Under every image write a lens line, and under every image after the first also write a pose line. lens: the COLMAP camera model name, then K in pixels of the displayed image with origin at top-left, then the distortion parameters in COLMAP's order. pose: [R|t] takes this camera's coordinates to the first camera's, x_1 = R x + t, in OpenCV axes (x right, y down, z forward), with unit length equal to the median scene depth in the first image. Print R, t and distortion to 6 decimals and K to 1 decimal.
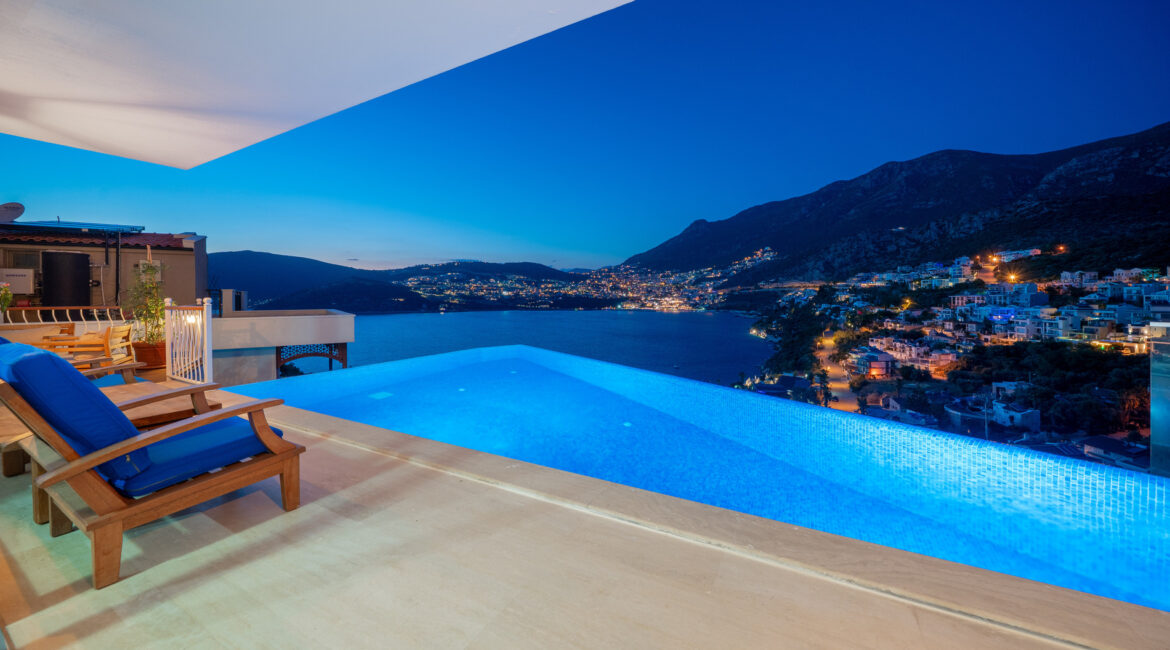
lens RADIAL K [[409.8, 0, 563.6], [0, 409.8, 304.9], [0, 0, 1]] dist [-0.003923, 0.000255]
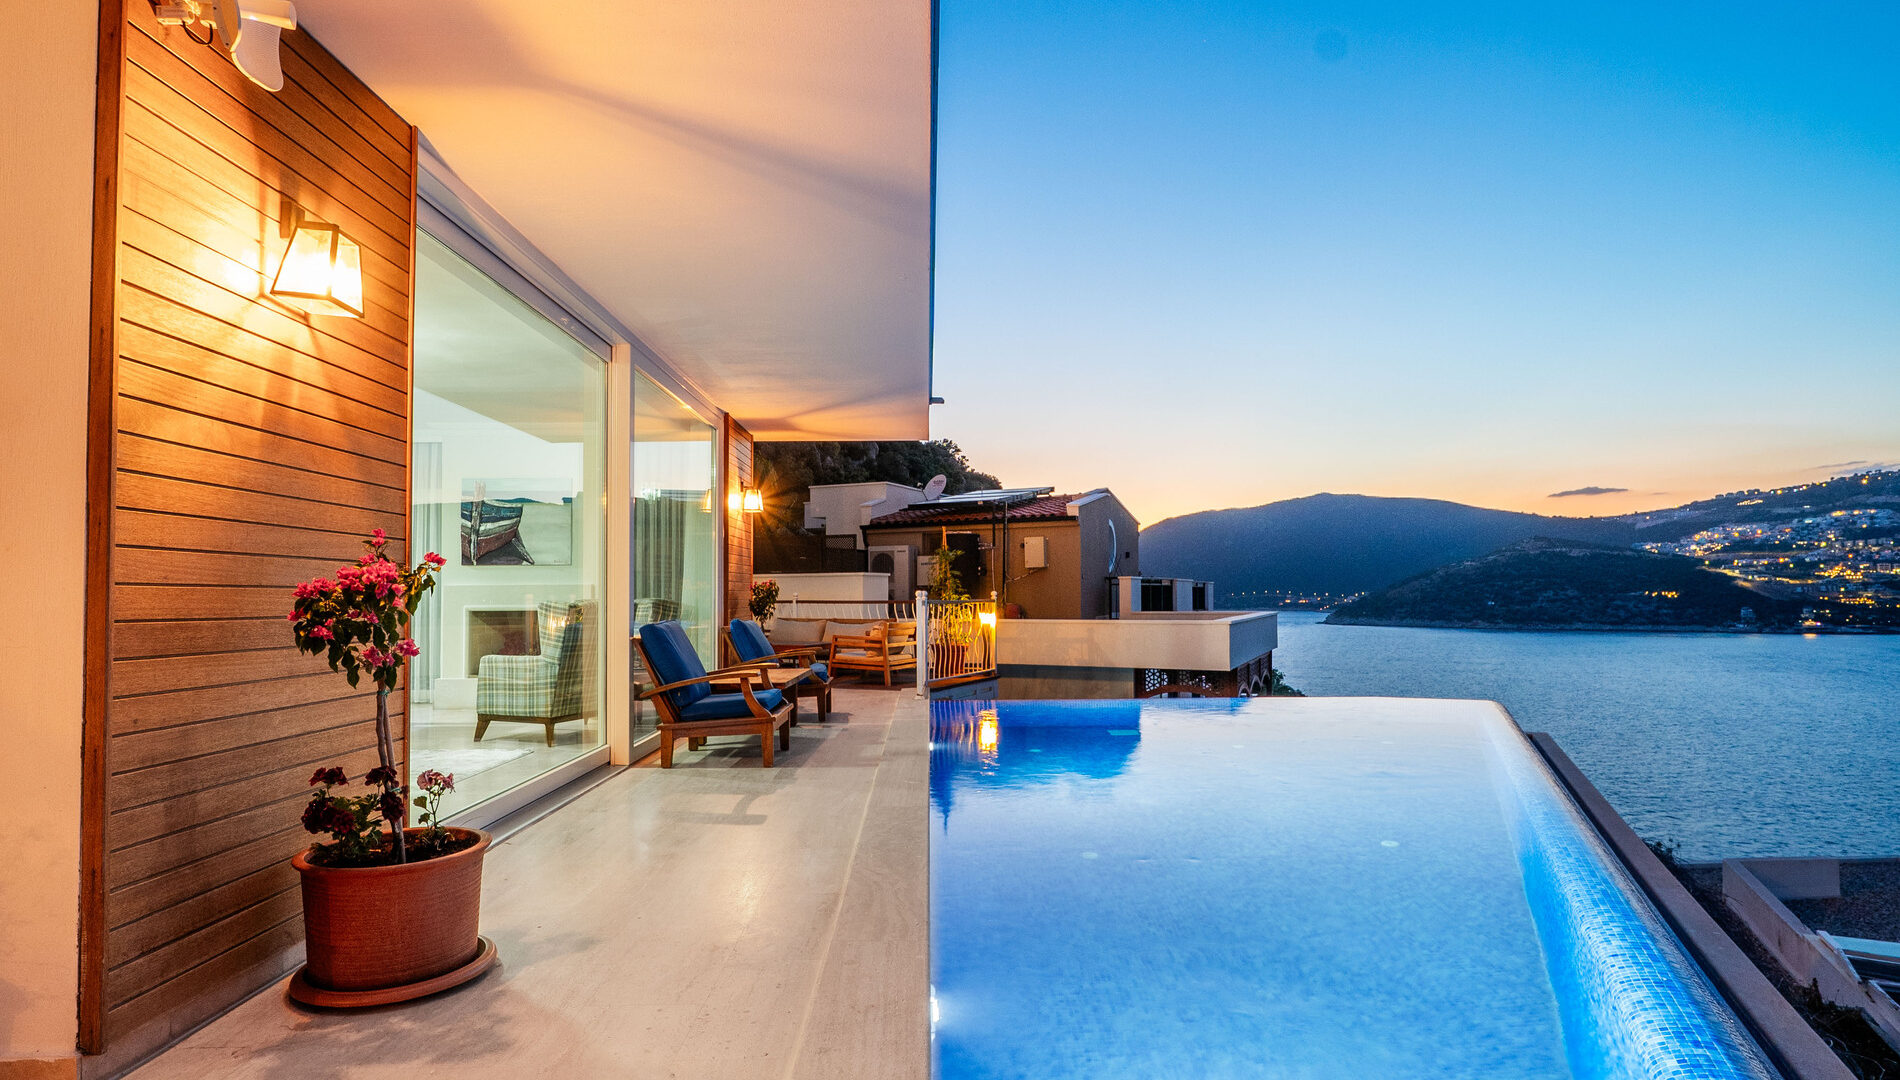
lens RADIAL K [[996.7, 0, 901.0], [0, 996.7, 546.2], [0, 0, 1]] dist [-0.002171, 0.001806]
pose [[0.453763, -0.039178, -0.890261, 0.118298], [-0.014575, 0.998573, -0.051374, -0.000145], [0.891003, 0.036287, 0.452545, 0.000768]]
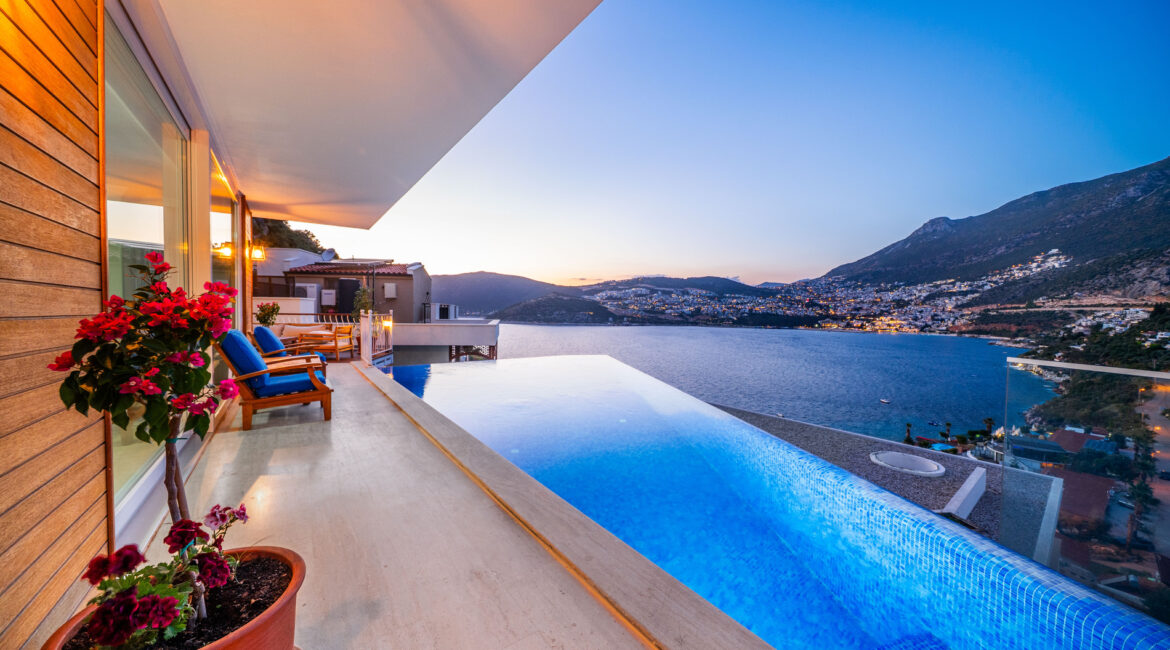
lens RADIAL K [[409.8, 0, 571.7], [0, 409.8, 321.4], [0, 0, 1]] dist [-0.003923, 0.000255]
pose [[0.896275, 0.028156, -0.442604, 0.067298], [-0.026017, 0.999602, 0.010904, -0.001172], [0.442735, 0.001742, 0.896651, -0.012243]]
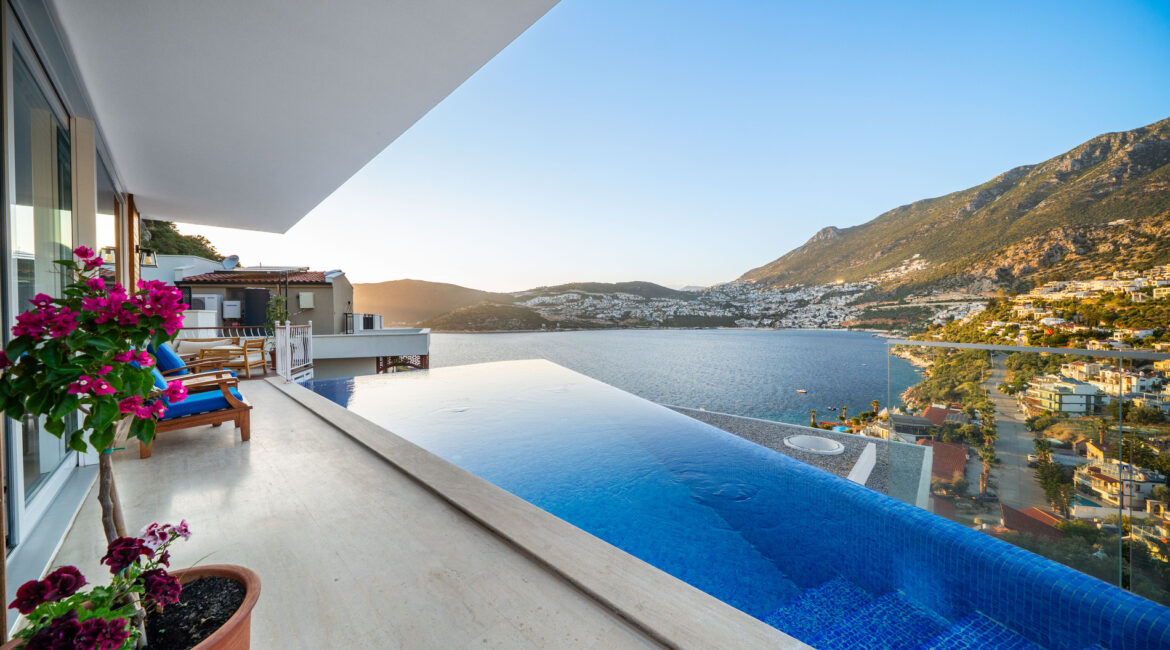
lens RADIAL K [[409.8, 0, 570.7], [0, 409.8, 318.6], [0, 0, 1]] dist [-0.003923, 0.000255]
pose [[0.956346, -0.007717, -0.292134, 0.066013], [0.004000, 0.999903, -0.013318, 0.000091], [0.292208, 0.011568, 0.956285, -0.015285]]
